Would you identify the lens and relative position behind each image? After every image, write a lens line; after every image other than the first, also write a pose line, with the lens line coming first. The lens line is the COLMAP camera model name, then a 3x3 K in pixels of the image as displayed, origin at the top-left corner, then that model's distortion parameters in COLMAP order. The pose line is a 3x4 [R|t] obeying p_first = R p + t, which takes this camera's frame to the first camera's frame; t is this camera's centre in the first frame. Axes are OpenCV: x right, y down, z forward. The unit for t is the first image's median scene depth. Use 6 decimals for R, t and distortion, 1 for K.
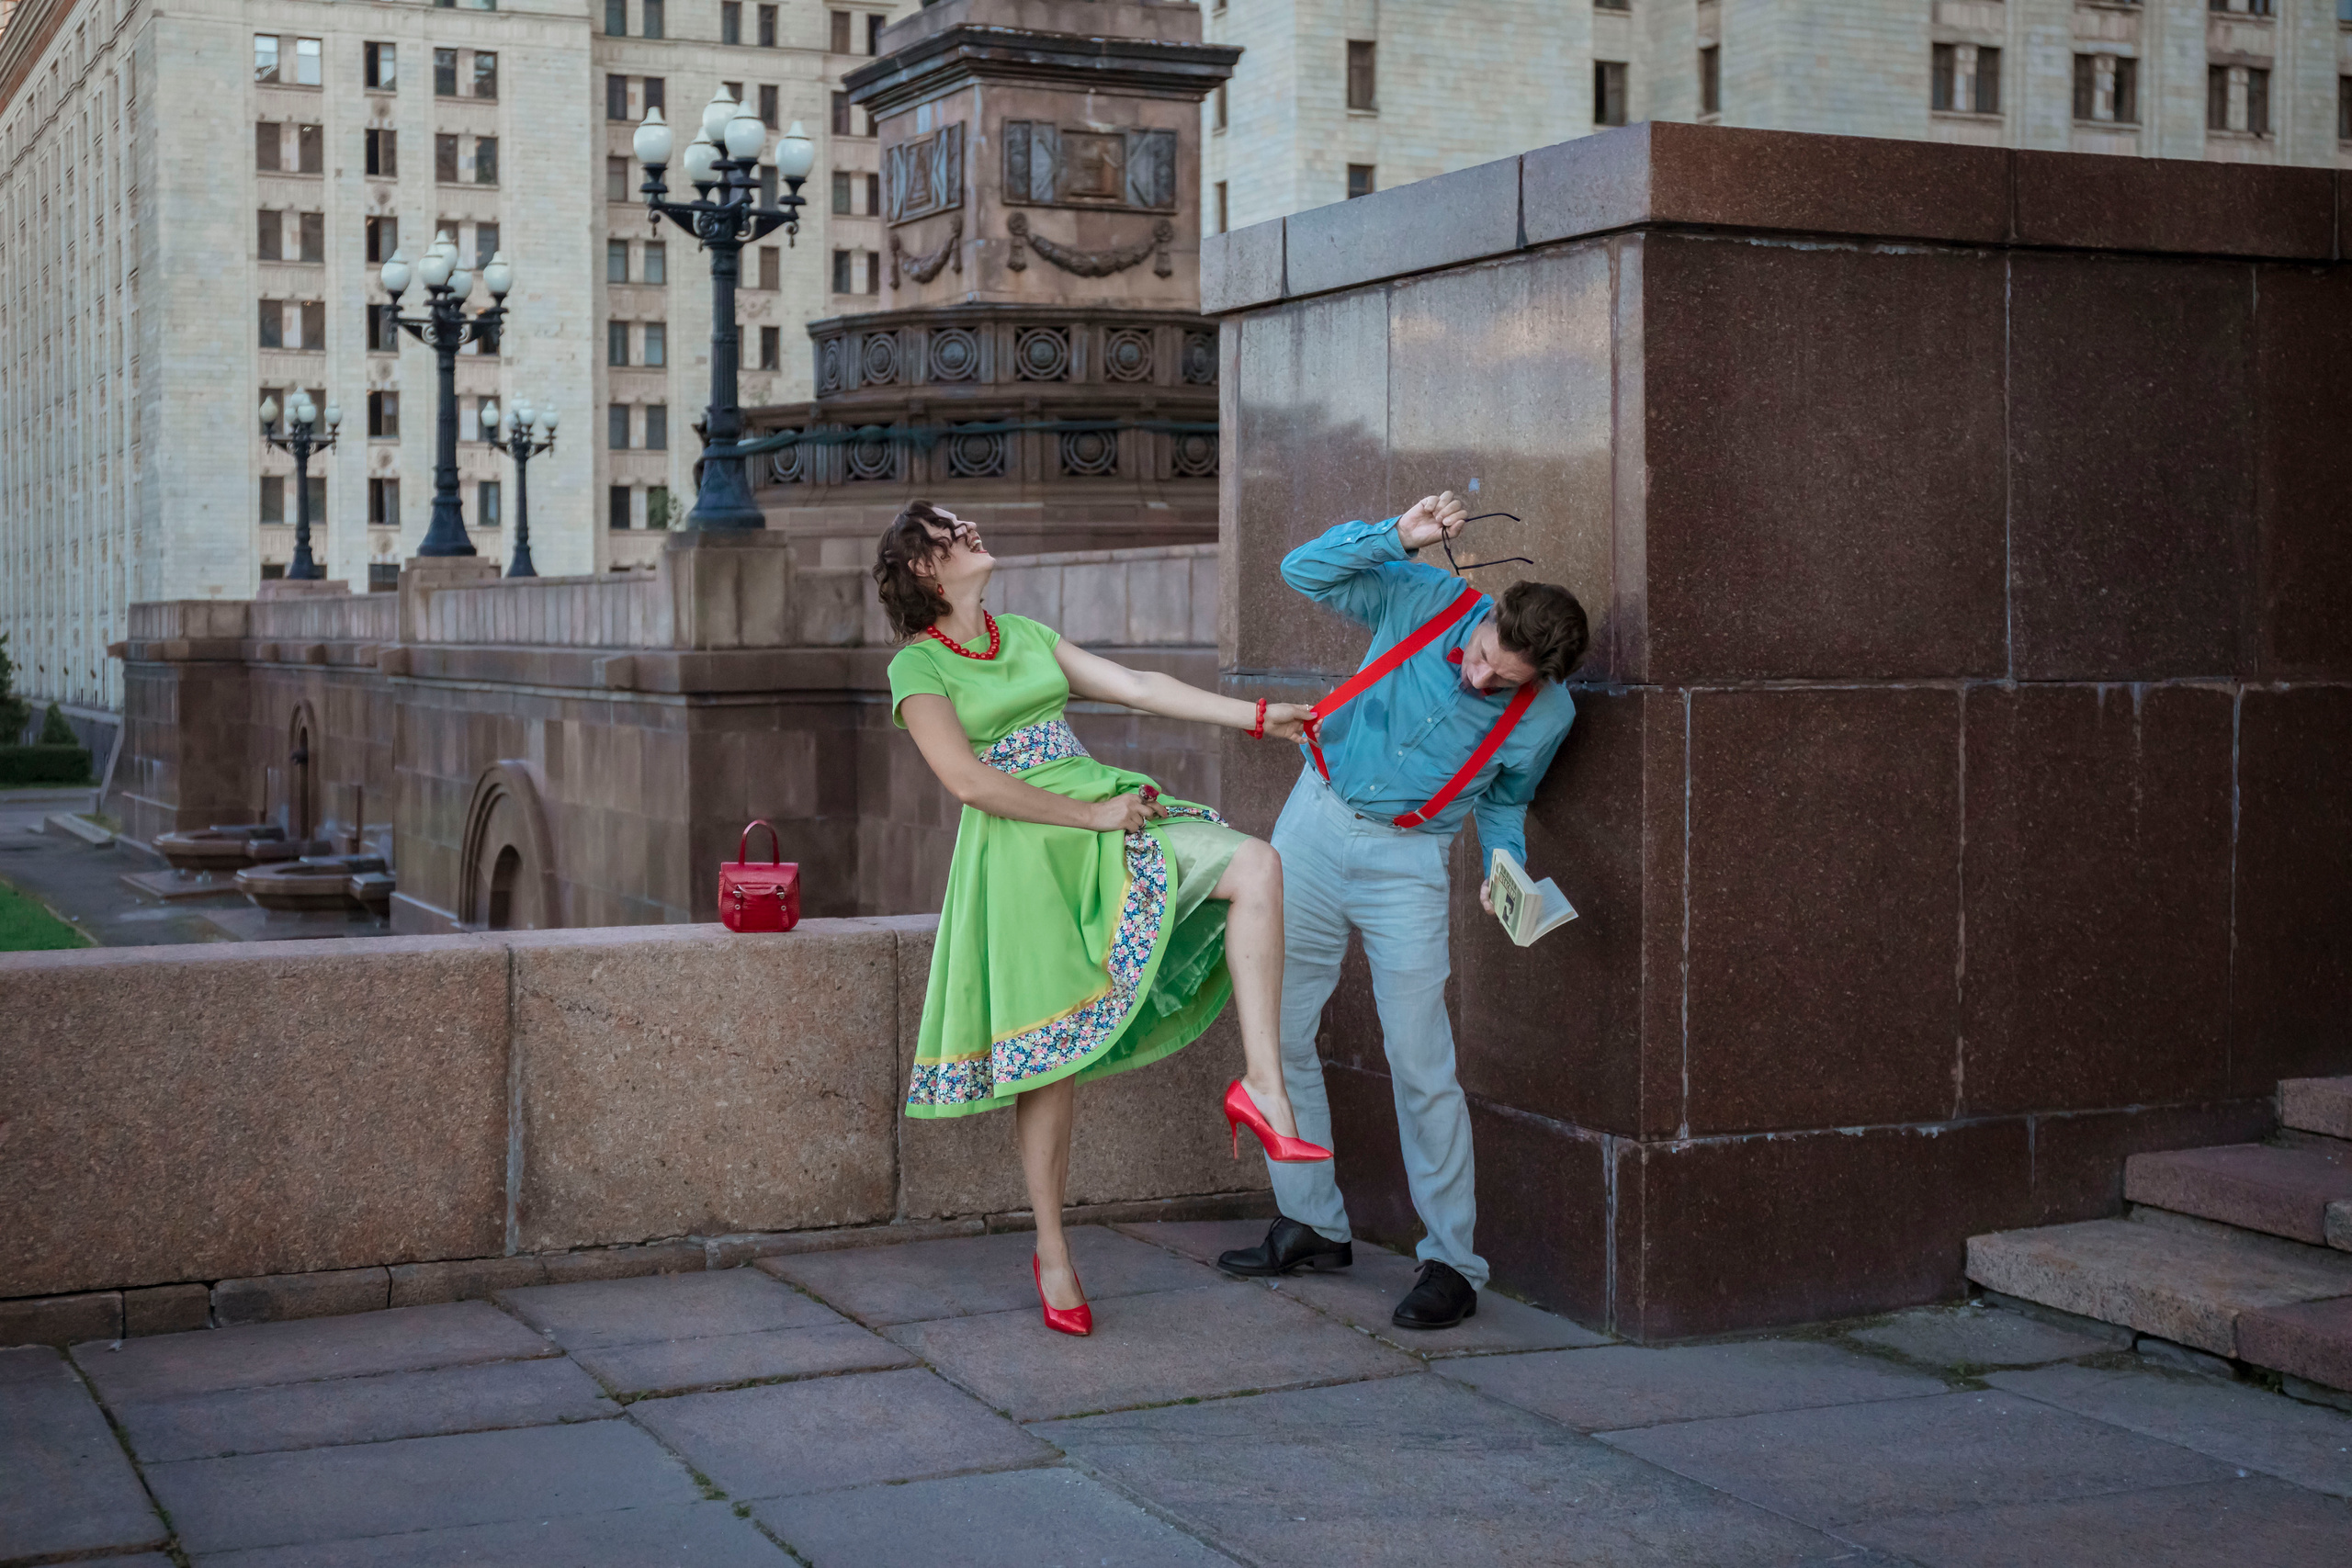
lens RADIAL K [[3049.2, 0, 1019.7], [0, 3049.2, 682.5], [0, 0, 1]] dist [0.032630, 0.082715]
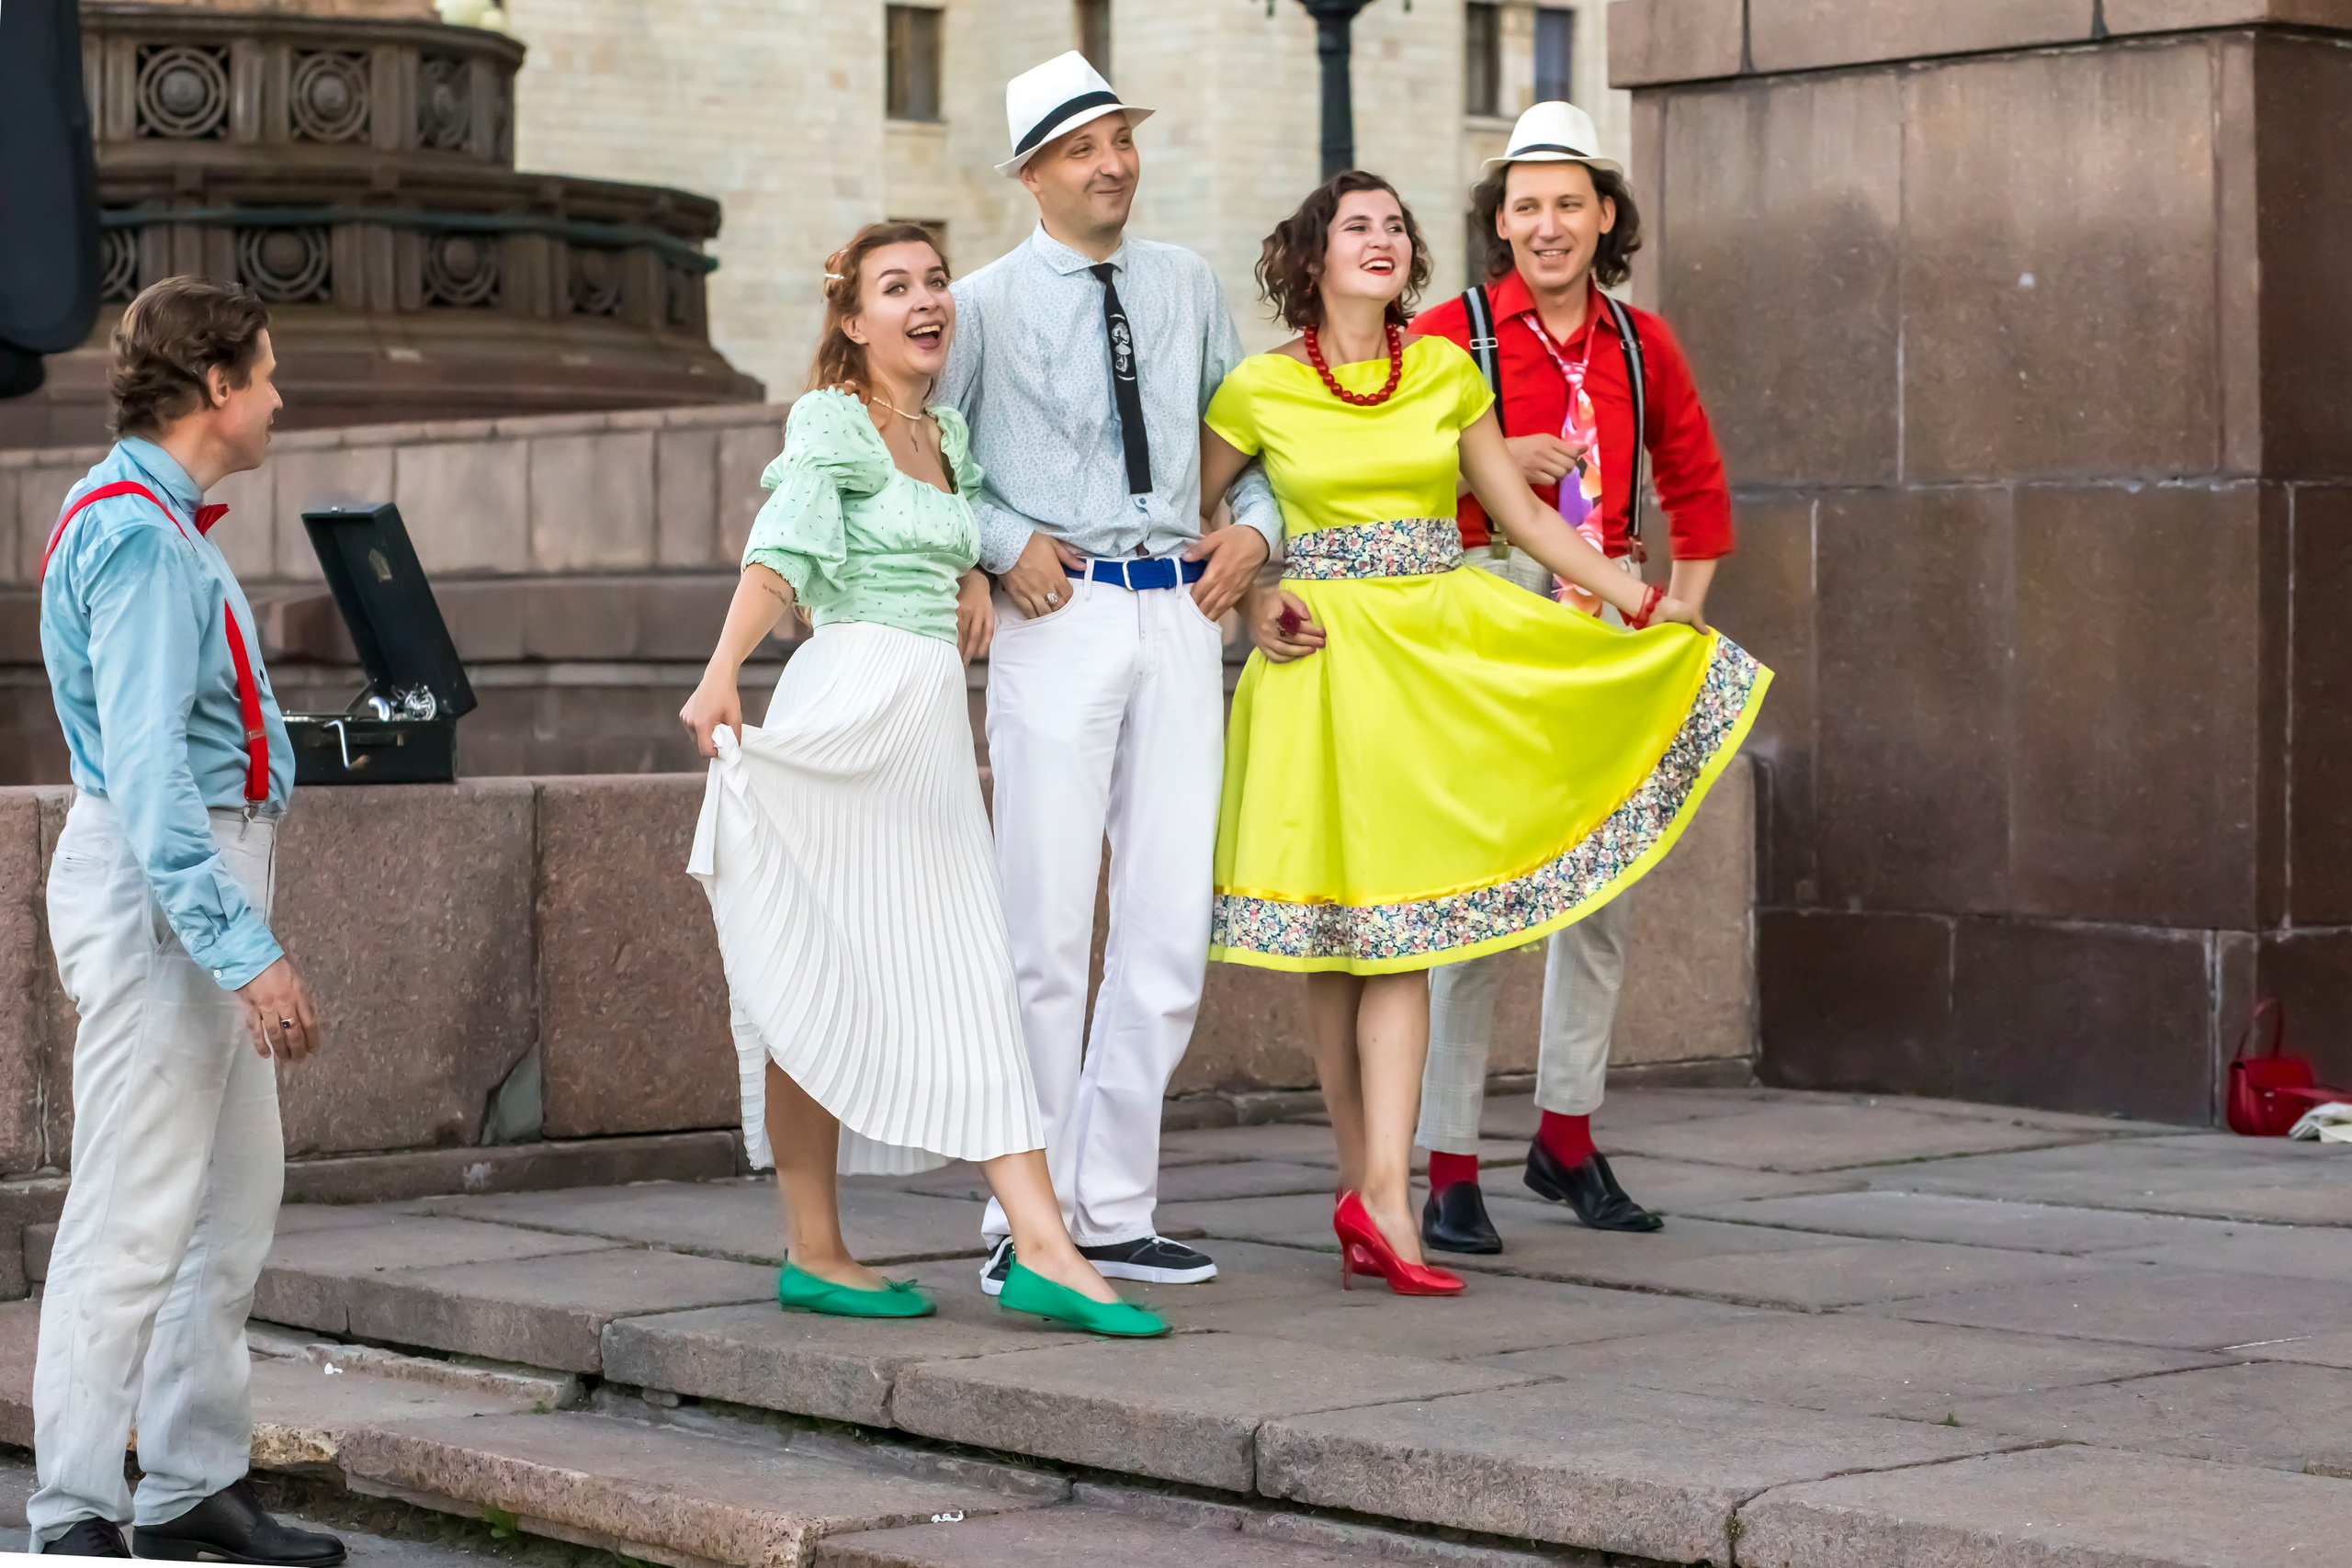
lens RADIAL K [[5949.9, 0, 1248.2], [0, 5949.9, 834.7], [0, 0, 1]] dist [-0.062690, -1.170909]
pose [[0.961074, -0.012383, 0.276013, -0.131191], [0.007448, 0.999793, 0.018921, 0.015749], [-0.276190, -0.016129, 0.960968, -0.158410]]
